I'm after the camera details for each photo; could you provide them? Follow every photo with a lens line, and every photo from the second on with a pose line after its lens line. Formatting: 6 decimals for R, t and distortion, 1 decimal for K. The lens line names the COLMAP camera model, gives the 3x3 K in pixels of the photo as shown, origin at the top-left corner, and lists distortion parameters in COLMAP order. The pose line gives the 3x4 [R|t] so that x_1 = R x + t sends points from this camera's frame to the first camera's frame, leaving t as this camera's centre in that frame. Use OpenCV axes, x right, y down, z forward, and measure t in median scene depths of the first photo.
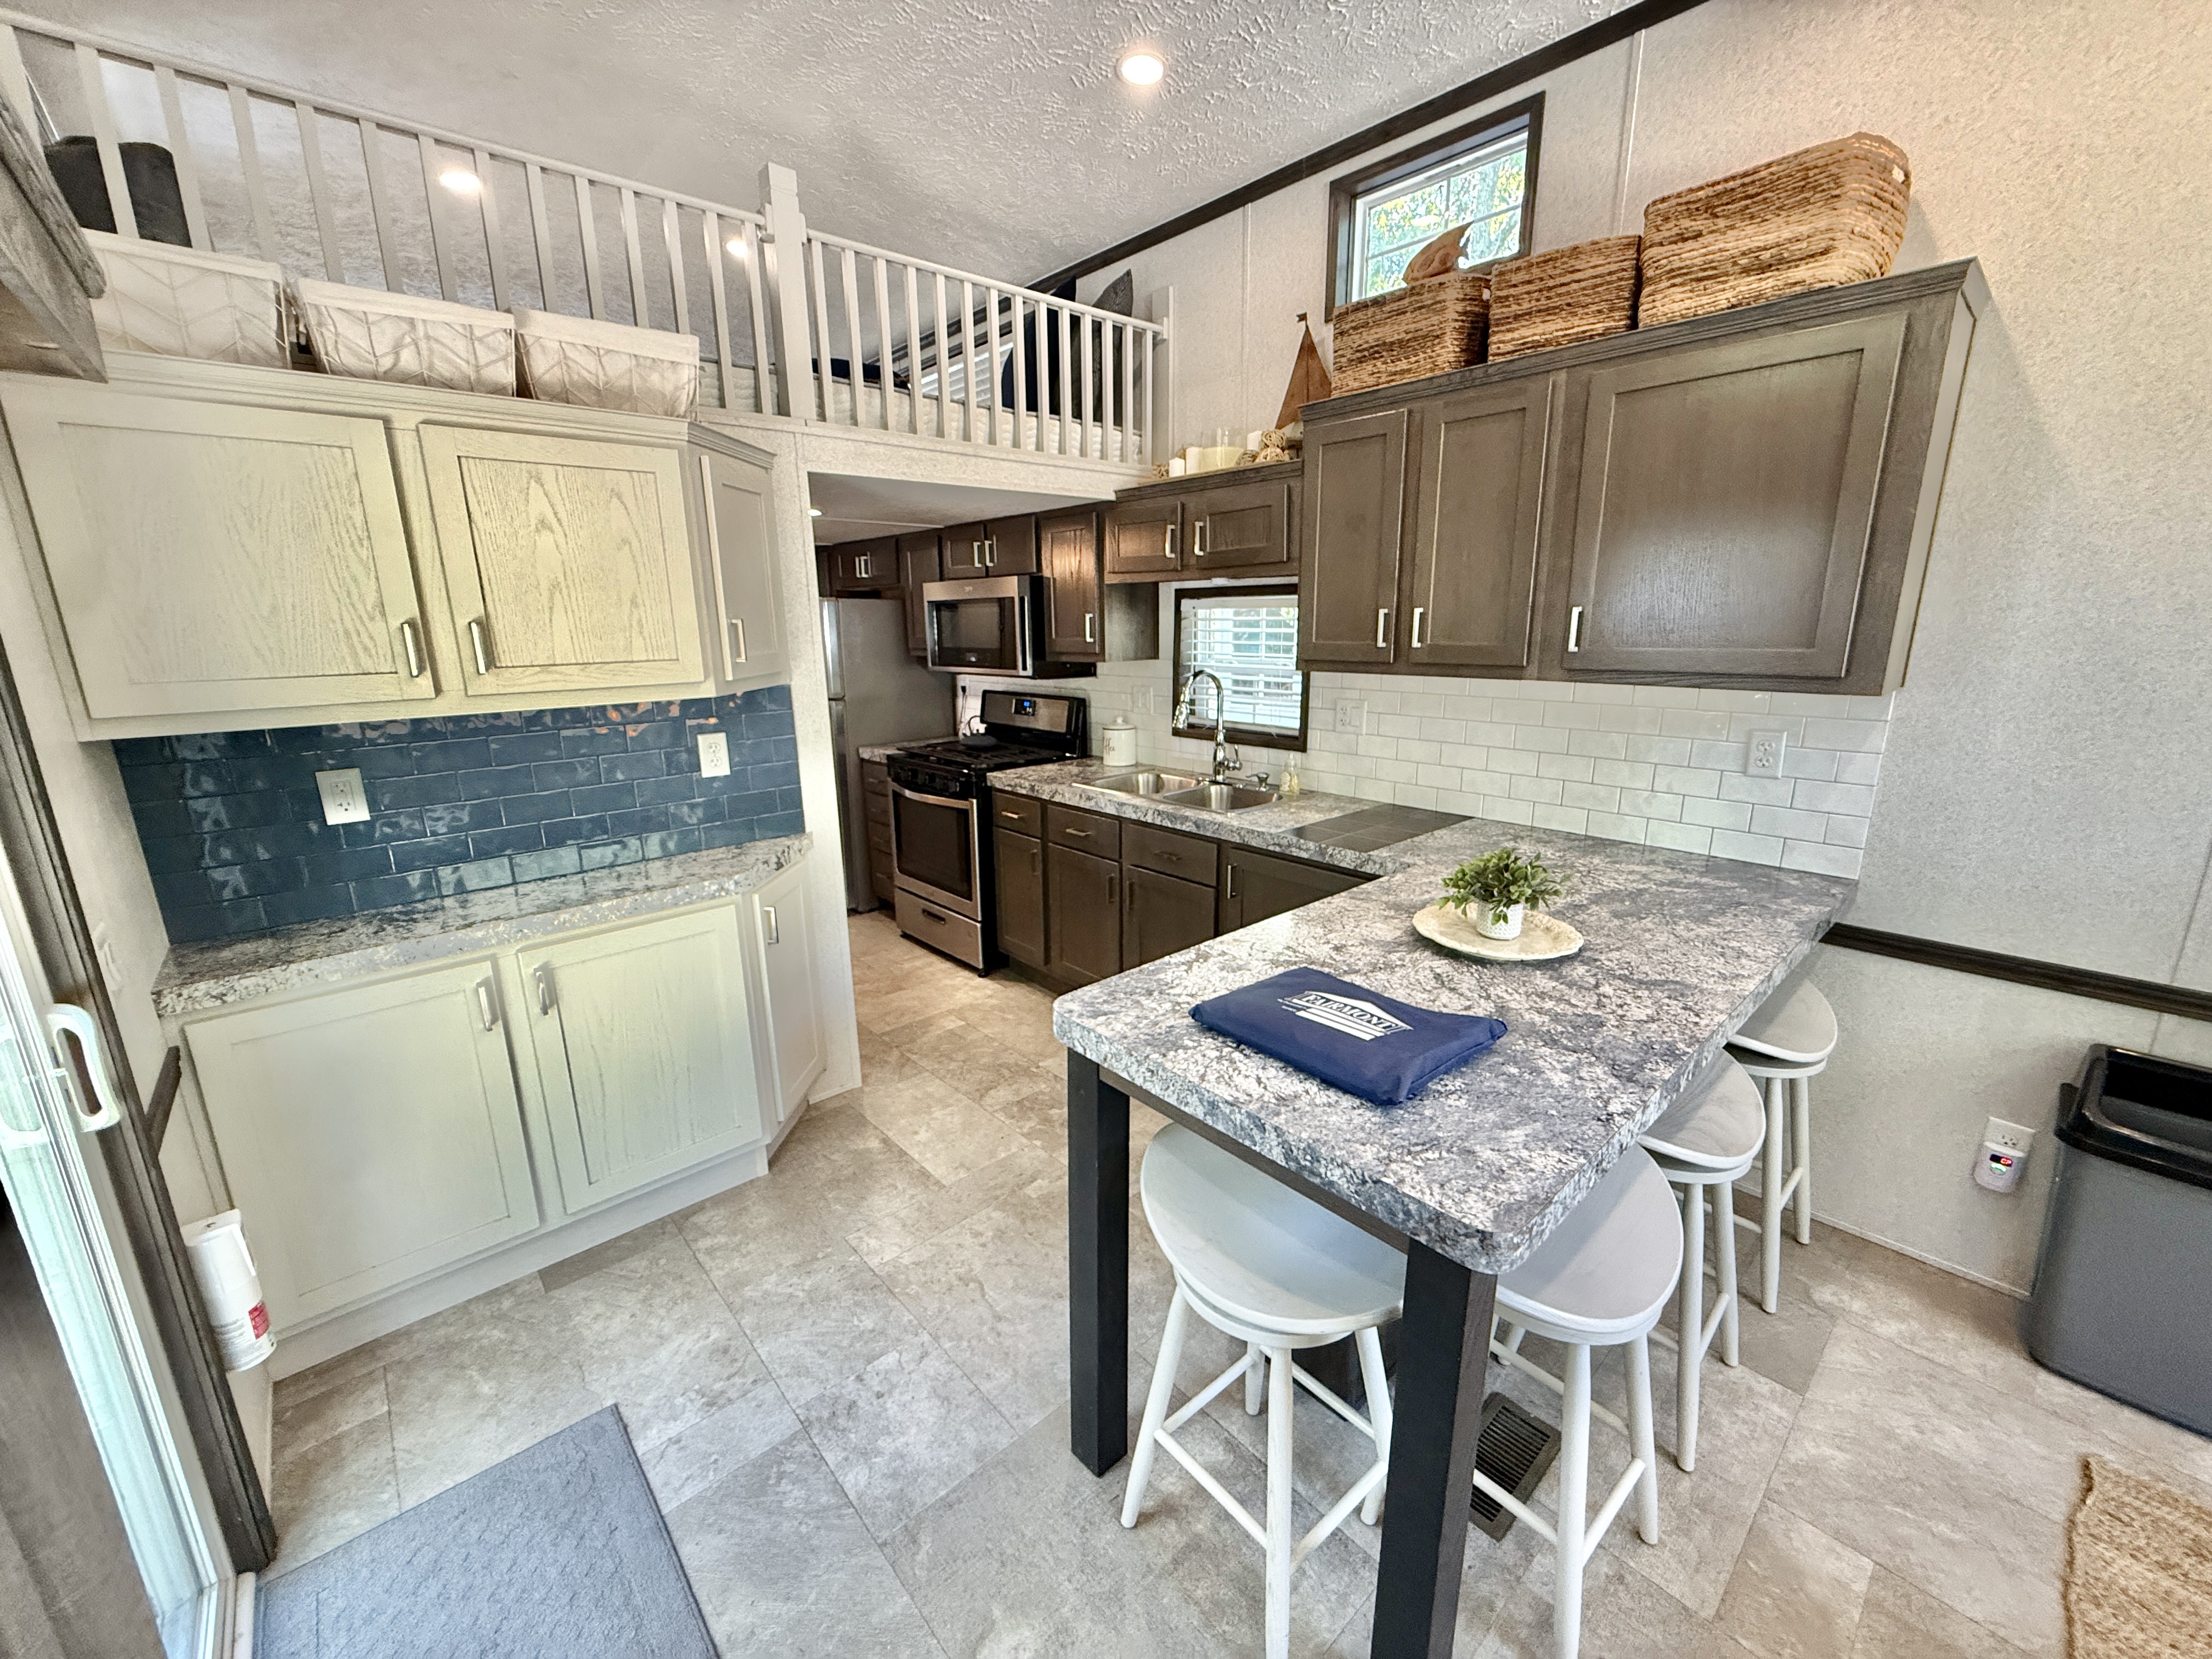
lens RADIAL K [[879.9, 0, 1092.0], [0, 879.9, 824.1], [0, 0, 1]] dist [0.001107, 0.000704]
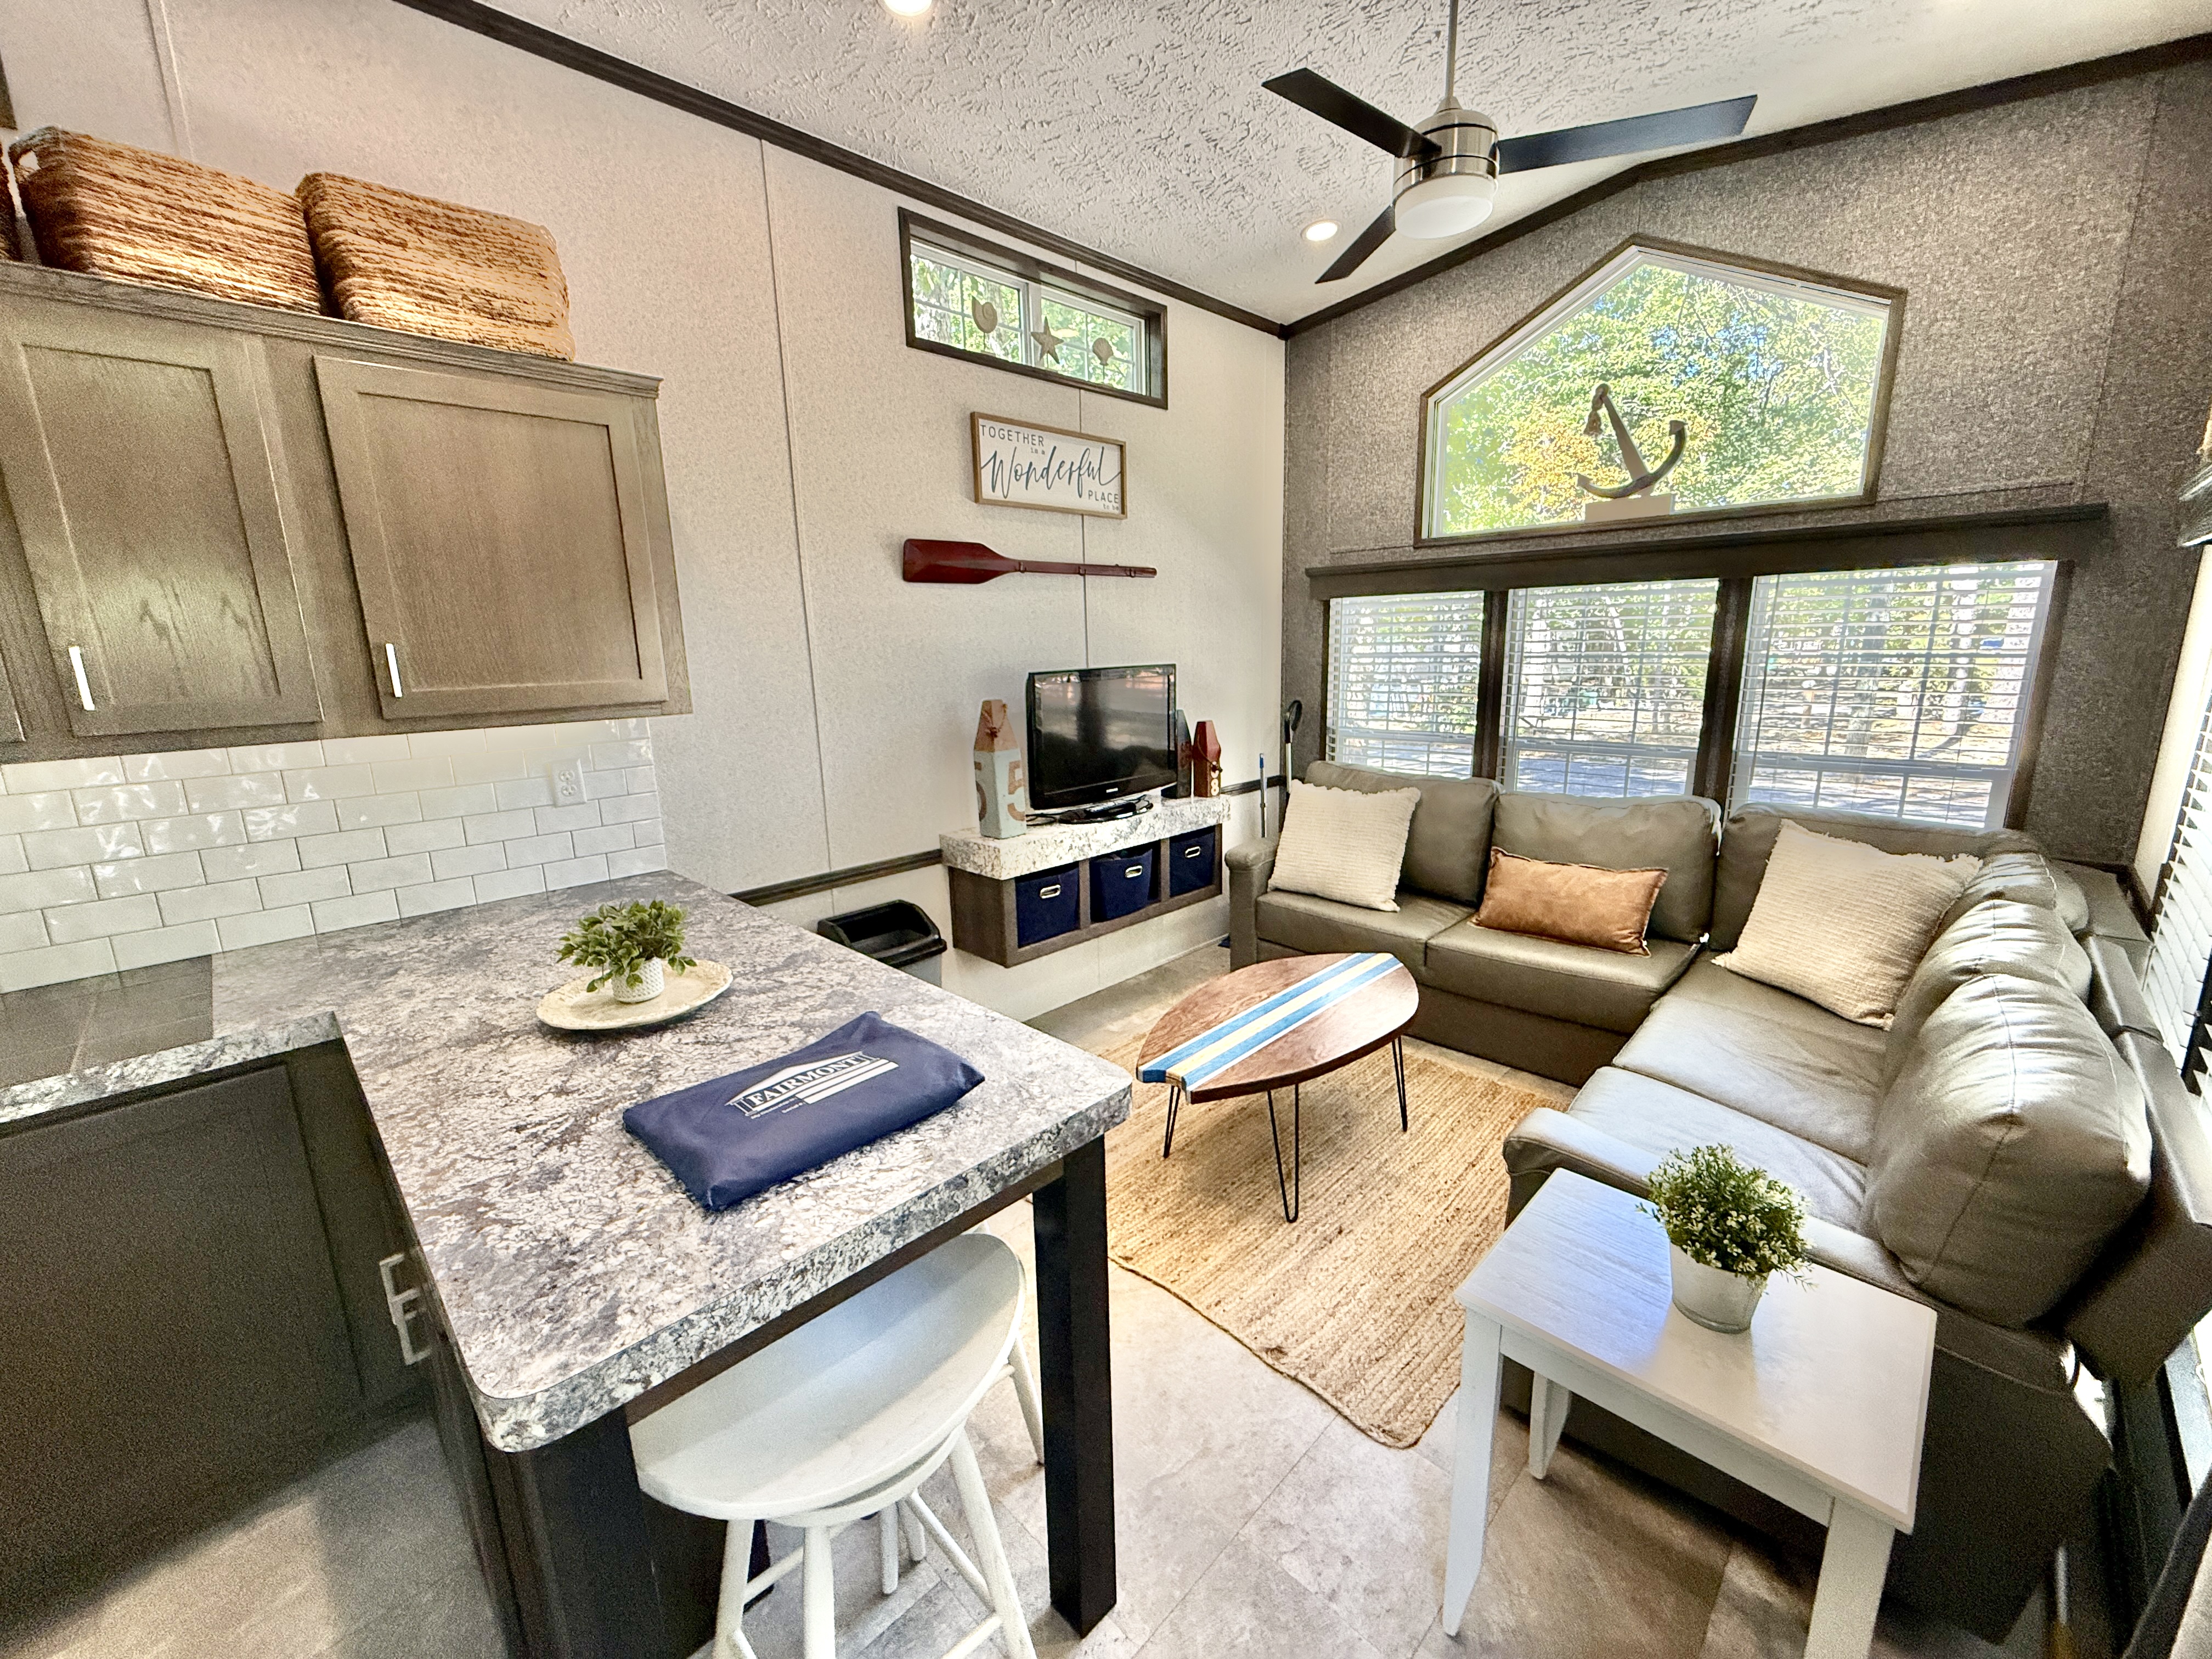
lens RADIAL K [[886.1, 0, 1106.0], [0, 886.1, 829.5], [0, 0, 1]] dist [-0.002475, 0.000442]
pose [[-0.067274, -0.191196, 0.979244, -0.363978], [0.258346, 0.944656, 0.202191, -0.082071], [-0.963707, 0.266586, -0.014156, 0.441645]]
